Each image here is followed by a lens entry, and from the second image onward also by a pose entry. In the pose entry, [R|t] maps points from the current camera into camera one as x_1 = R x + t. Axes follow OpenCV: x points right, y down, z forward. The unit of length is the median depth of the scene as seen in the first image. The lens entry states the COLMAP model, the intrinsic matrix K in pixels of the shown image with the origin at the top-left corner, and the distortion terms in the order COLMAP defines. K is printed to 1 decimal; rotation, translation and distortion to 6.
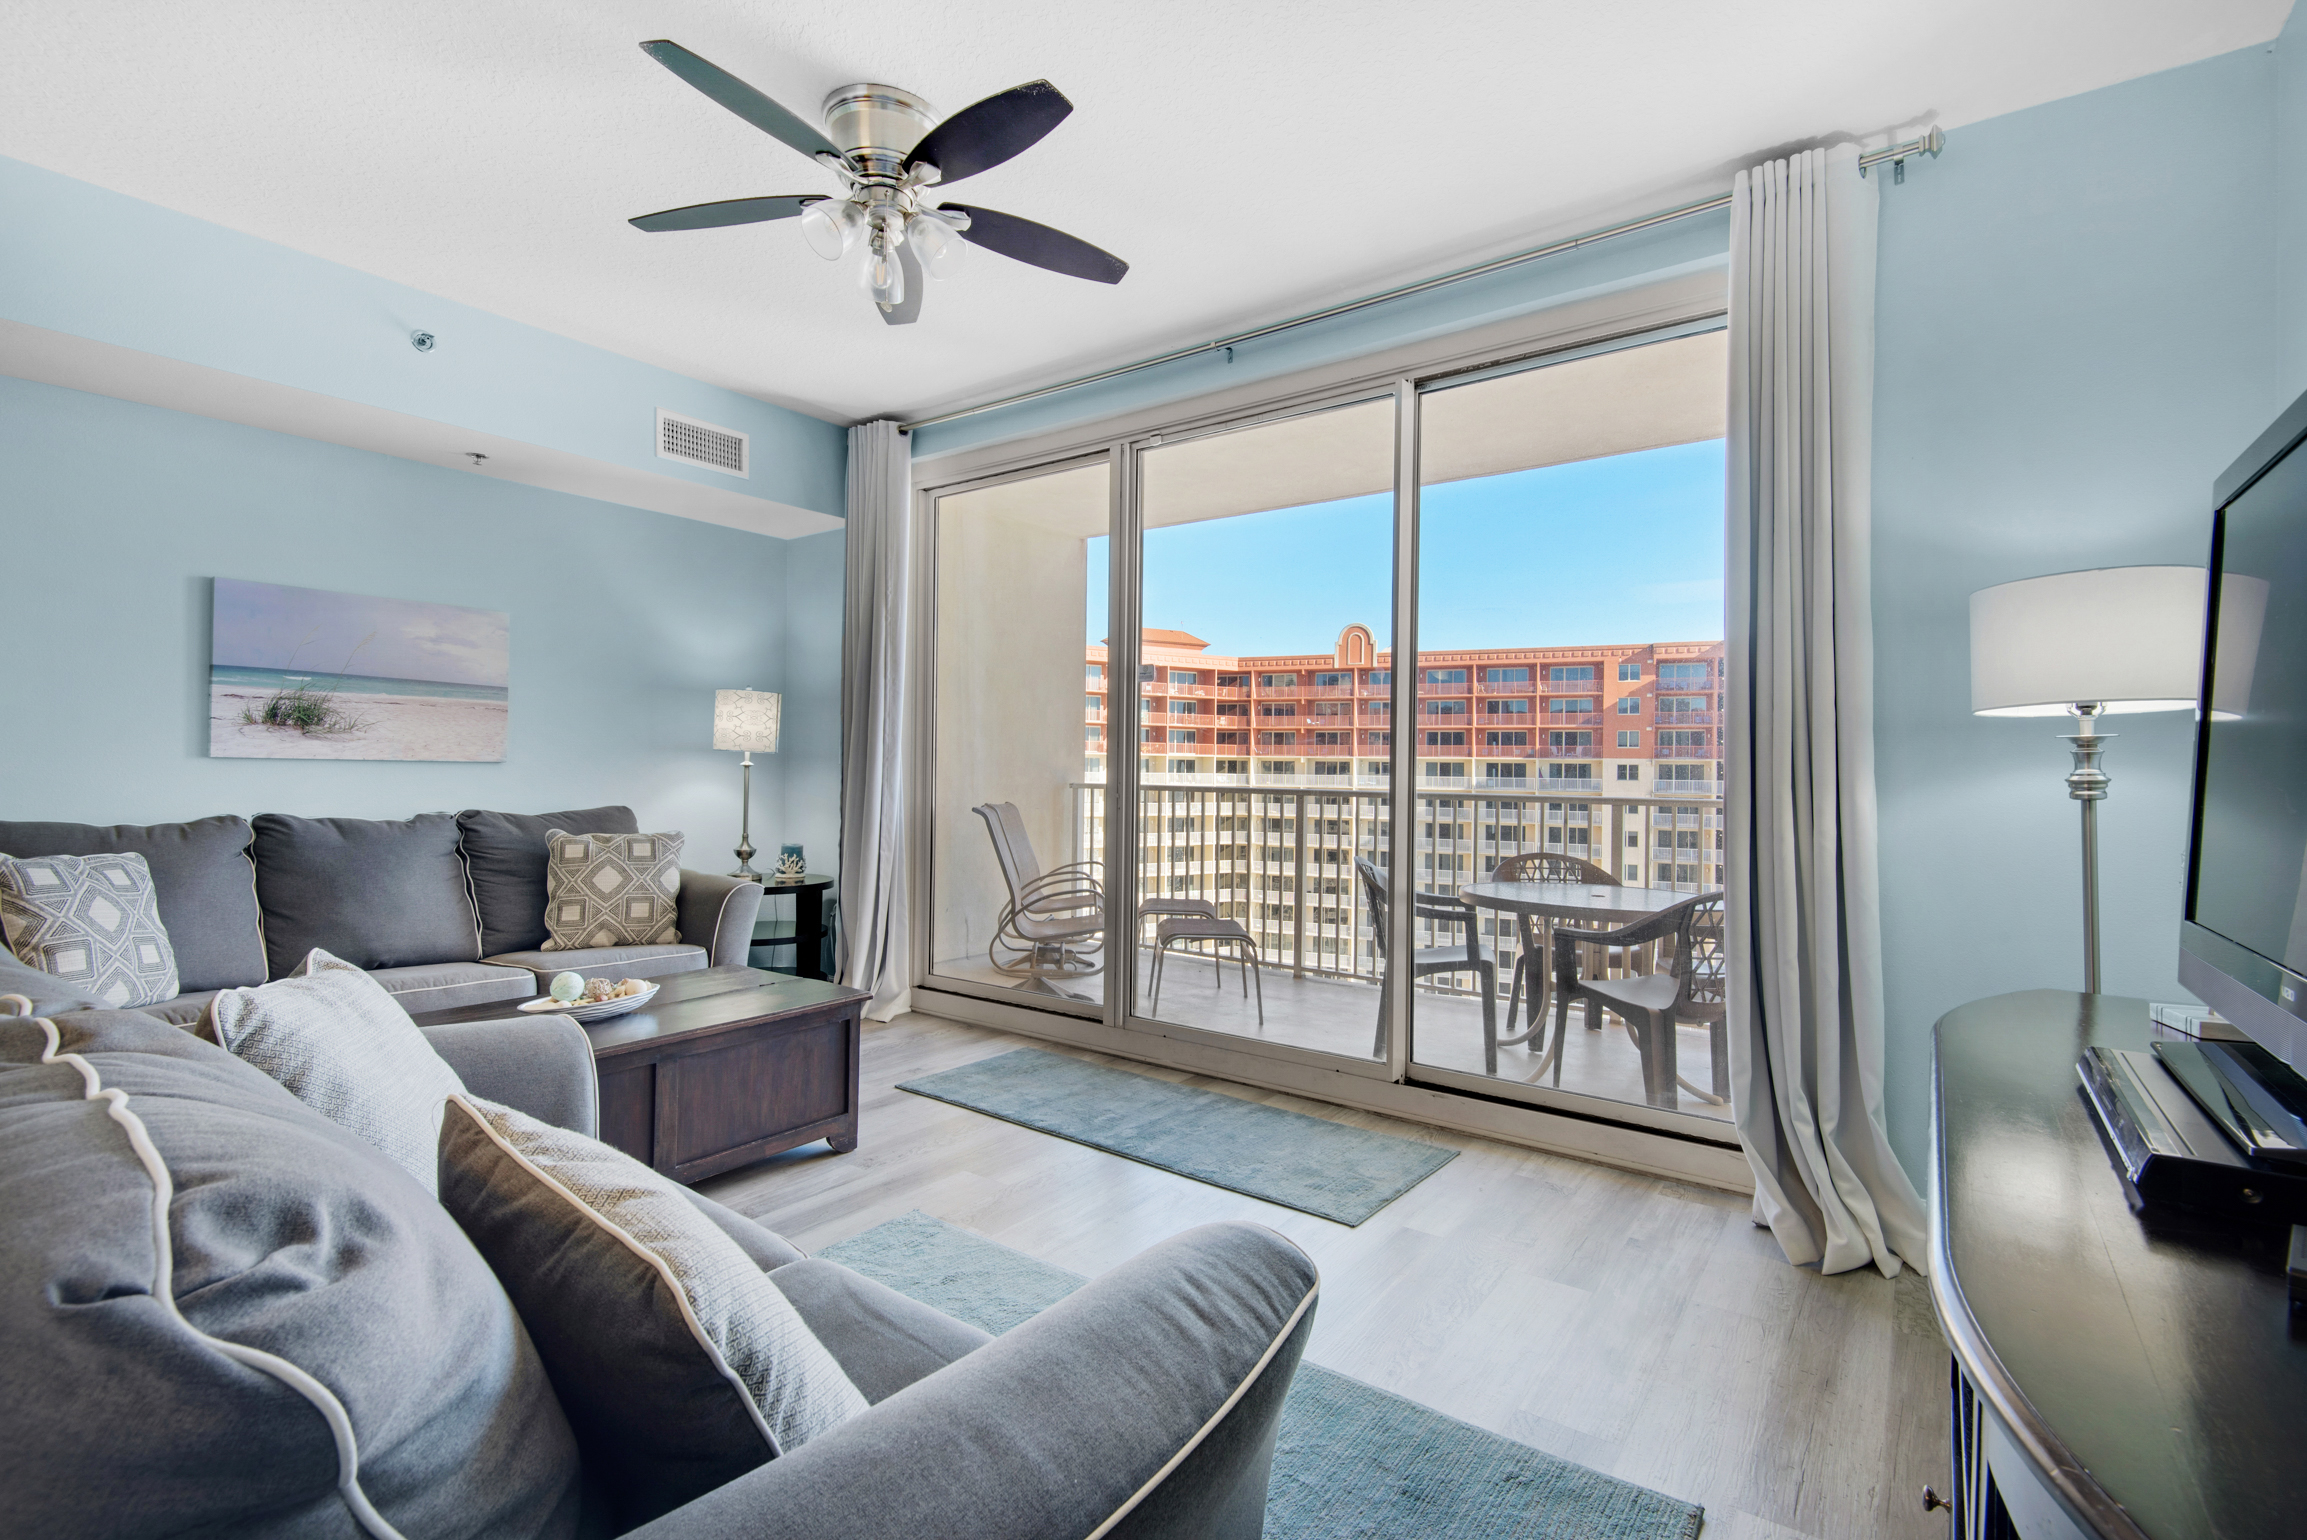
lens RADIAL K [[1046.7, 0, 1155.5], [0, 1046.7, 764.2], [0, 0, 1]] dist [0.015222, -0.000087]
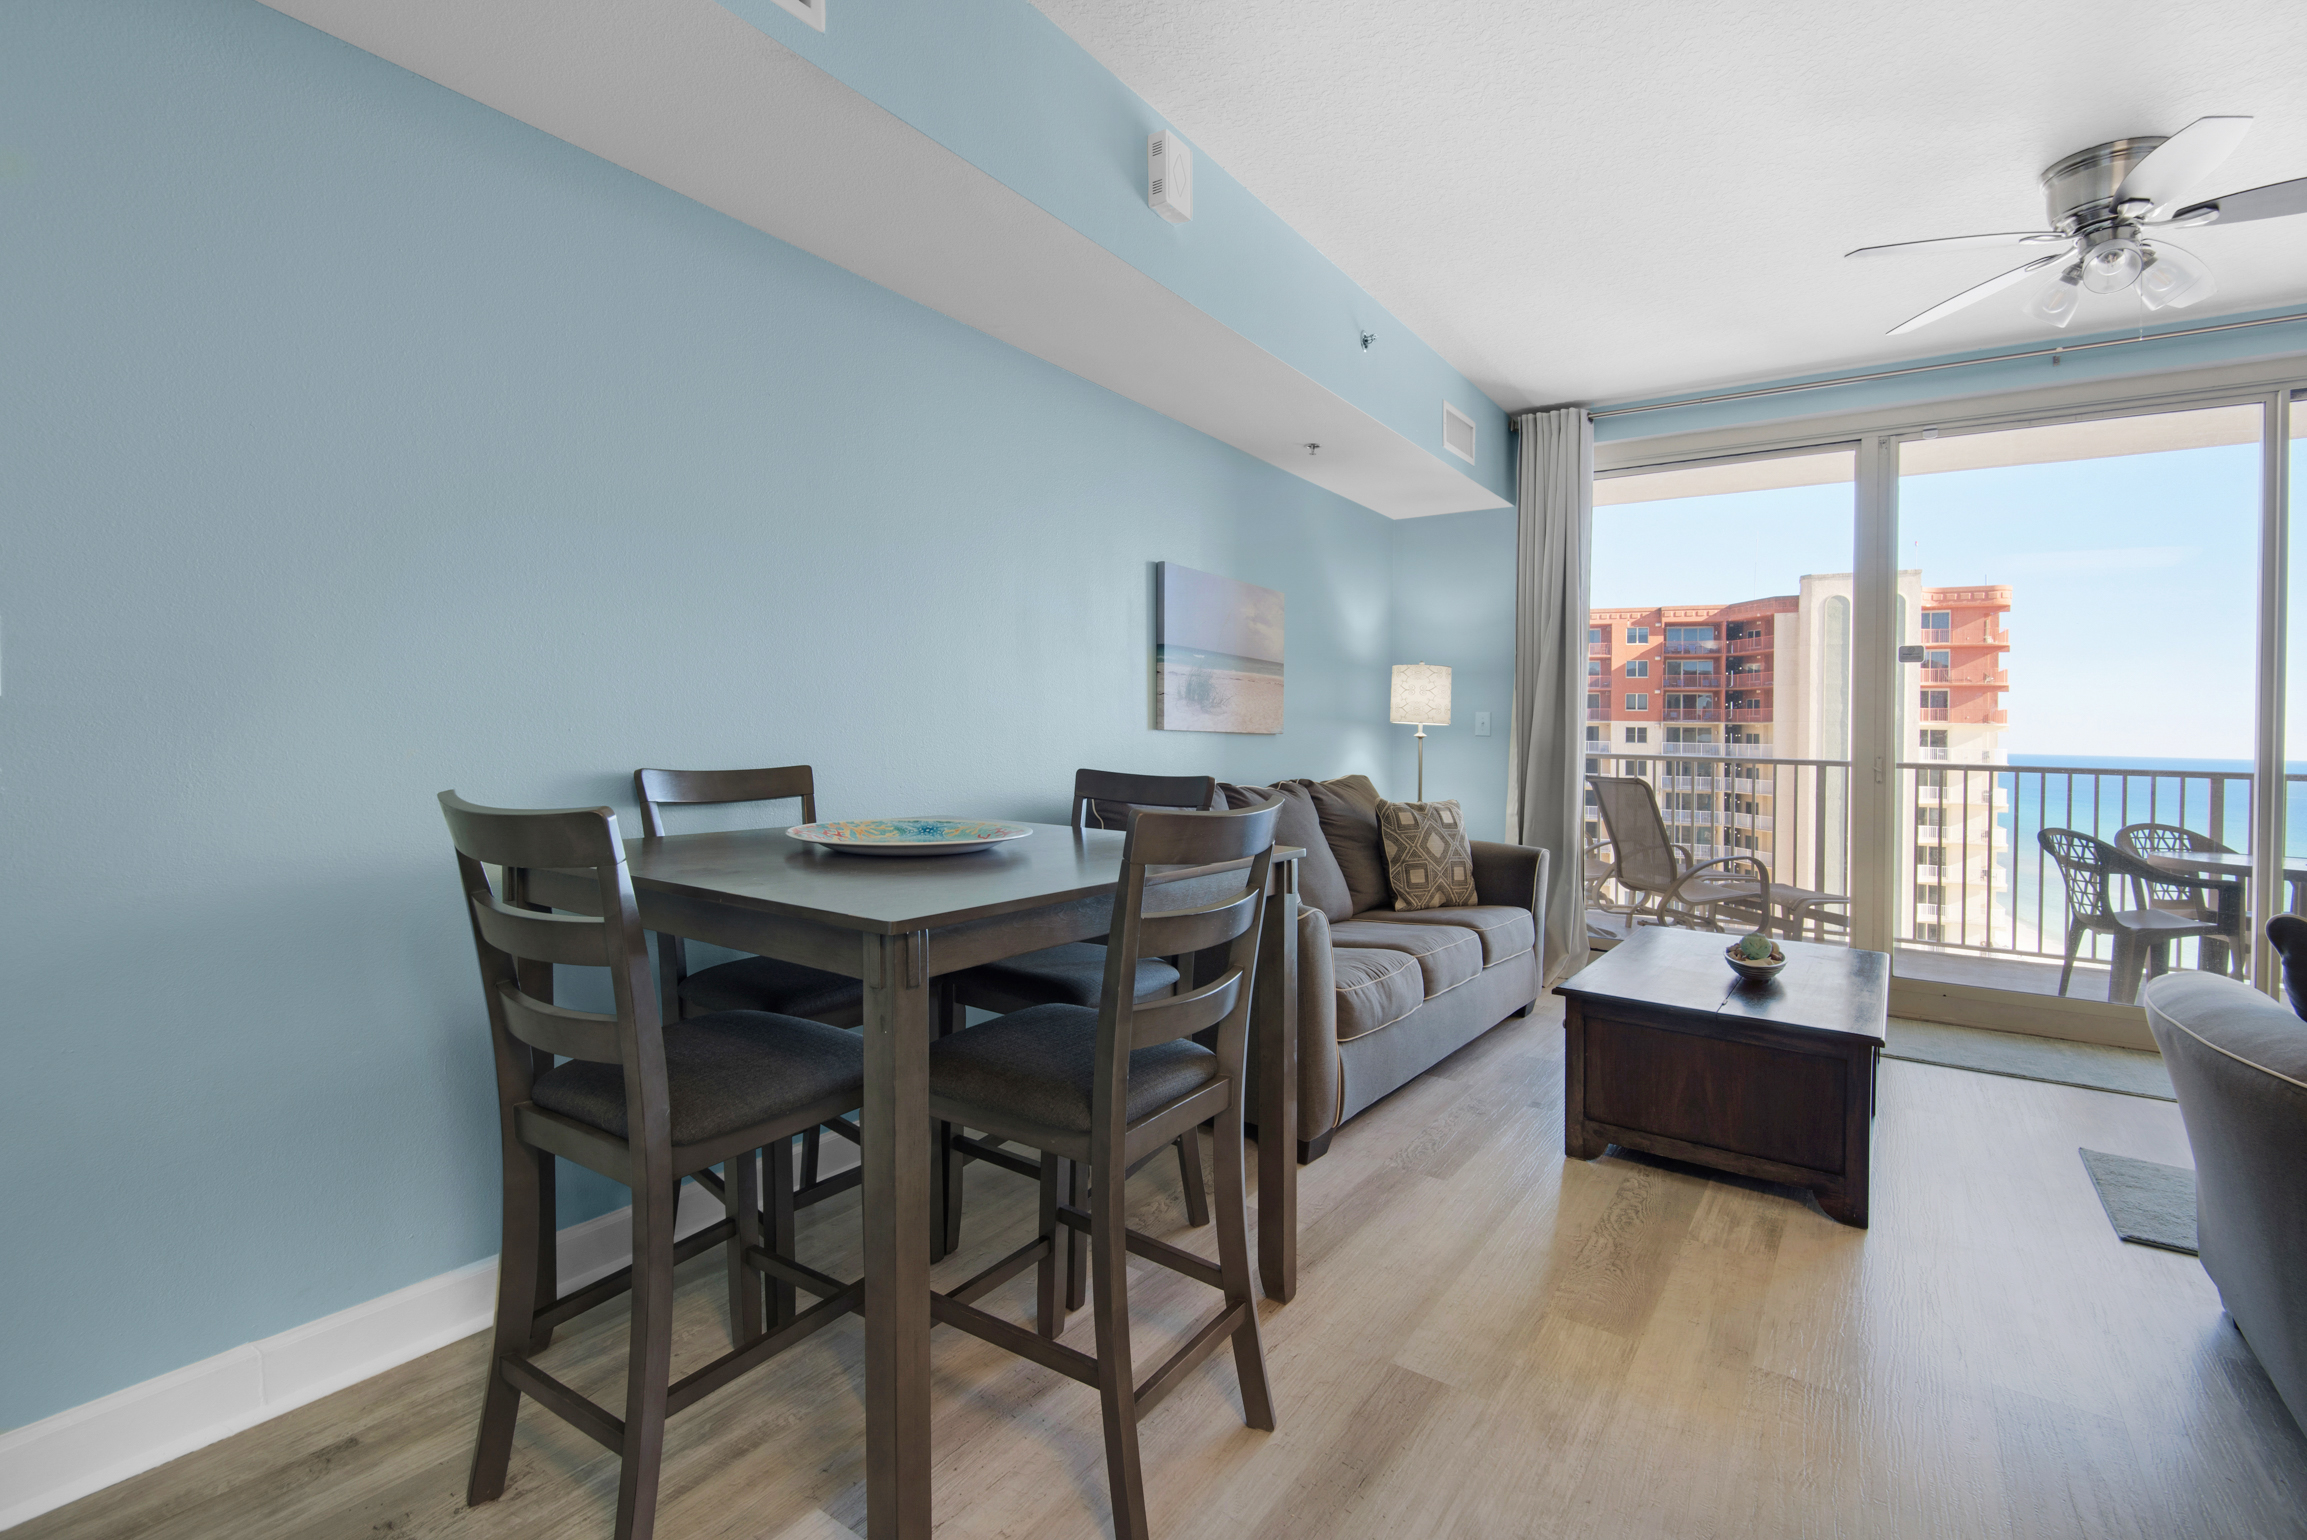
lens RADIAL K [[1046.7, 0, 1151.7], [0, 1046.7, 760.1], [0, 0, 1]] dist [0.015222, -0.000087]
pose [[0.999818, 0.006158, 0.018073, -0.689114], [-0.006798, 0.999346, 0.035529, -0.010903], [-0.017843, -0.035646, 0.999205, -0.051440]]
